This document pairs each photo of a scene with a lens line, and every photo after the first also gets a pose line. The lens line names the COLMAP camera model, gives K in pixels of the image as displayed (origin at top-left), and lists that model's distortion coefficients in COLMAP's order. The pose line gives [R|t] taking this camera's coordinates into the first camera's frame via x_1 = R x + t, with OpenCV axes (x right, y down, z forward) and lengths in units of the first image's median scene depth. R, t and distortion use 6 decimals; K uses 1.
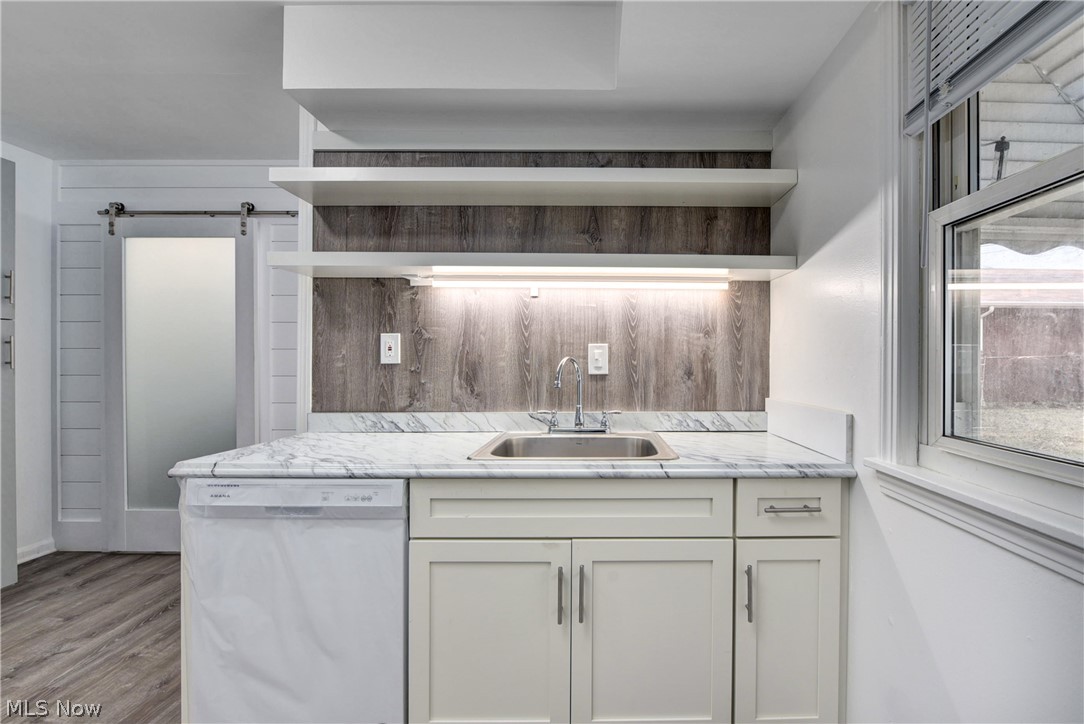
lens RADIAL K [[456.0, 0, 604.4], [0, 456.0, 361.5], [0, 0, 1]] dist [-0.008174, -0.000911]
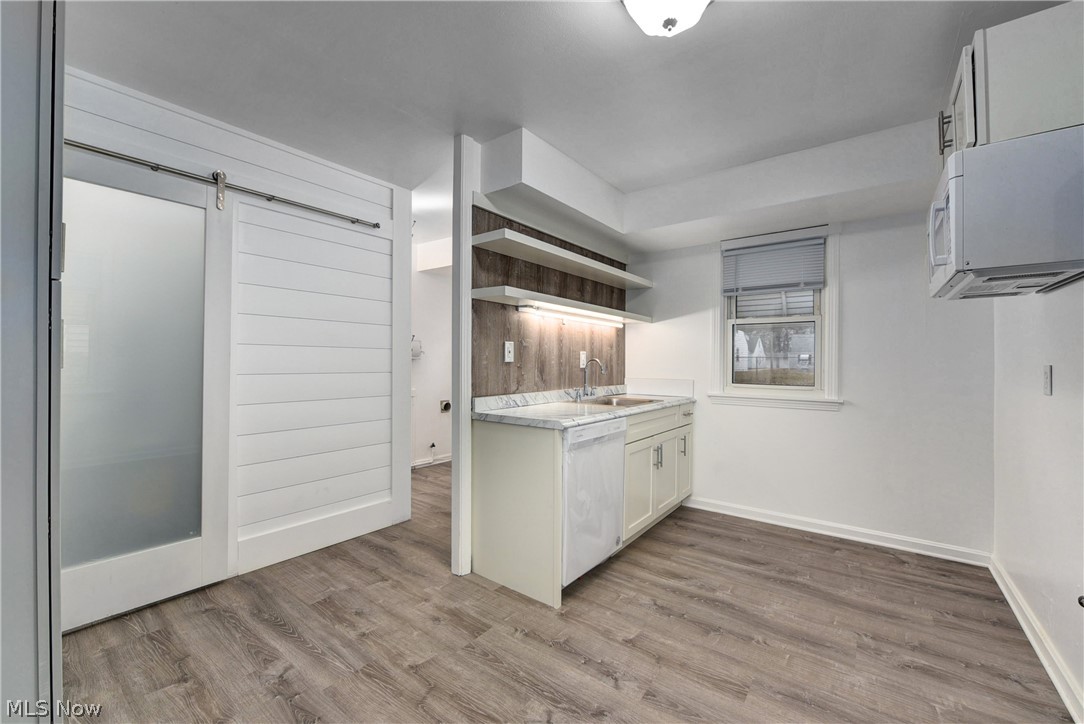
lens RADIAL K [[435.6, 0, 544.8], [0, 435.6, 357.3], [0, 0, 1]] dist [-0.011188, -0.000808]
pose [[0.617587, 0.010053, 0.786439, -1.503124], [-0.009331, 0.999942, -0.005455, -0.003830], [-0.786448, -0.003969, 0.617644, 0.024279]]
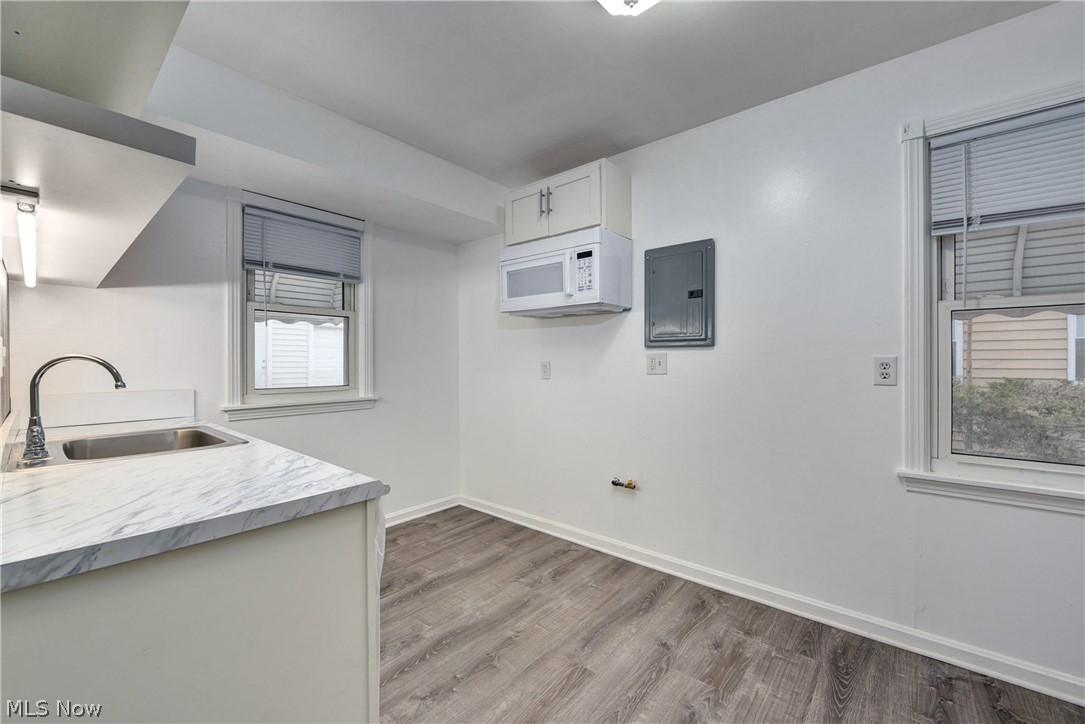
lens RADIAL K [[436.0, 0, 540.2], [0, 436.0, 362.1], [0, 0, 1]] dist [-0.011188, -0.000808]
pose [[-0.756617, -0.001594, 0.653857, -1.129242], [-0.001629, 0.999999, 0.000553, 0.001177], [-0.653857, -0.000647, -0.756618, 0.946871]]
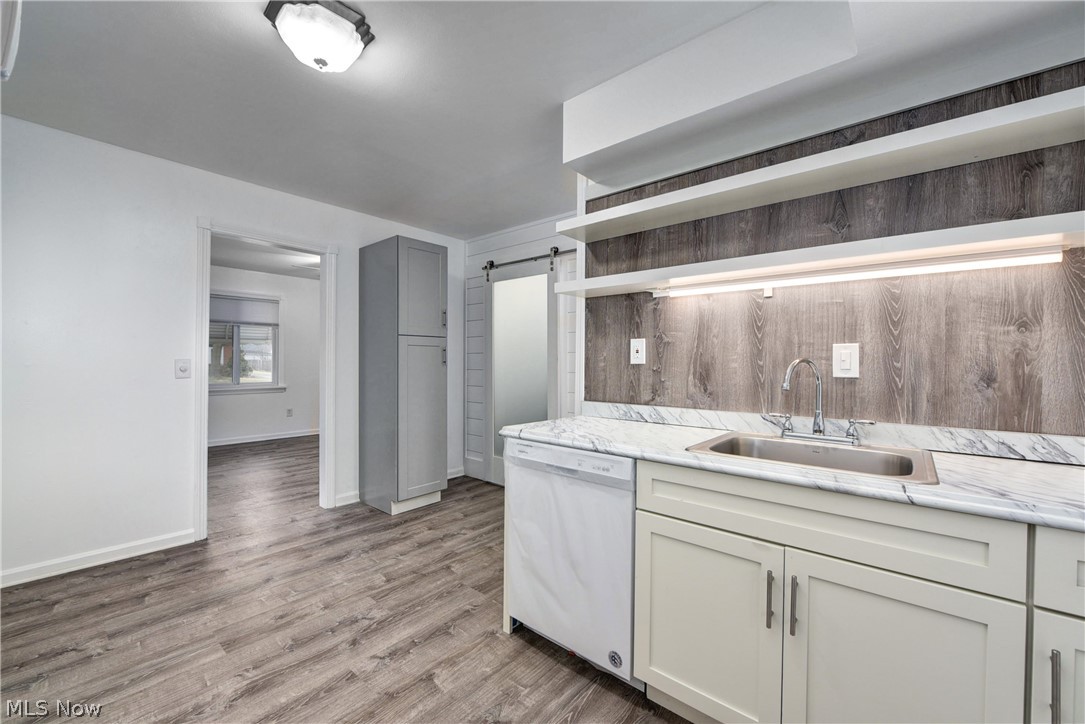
lens RADIAL K [[436.0, 0, 546.5], [0, 436.0, 359.6], [0, 0, 1]] dist [-0.011188, -0.000808]
pose [[0.750811, 0.000240, -0.660517, 0.106309], [-0.003148, 0.999990, -0.003215, -0.002280], [0.660509, 0.004493, 0.750804, -0.021052]]
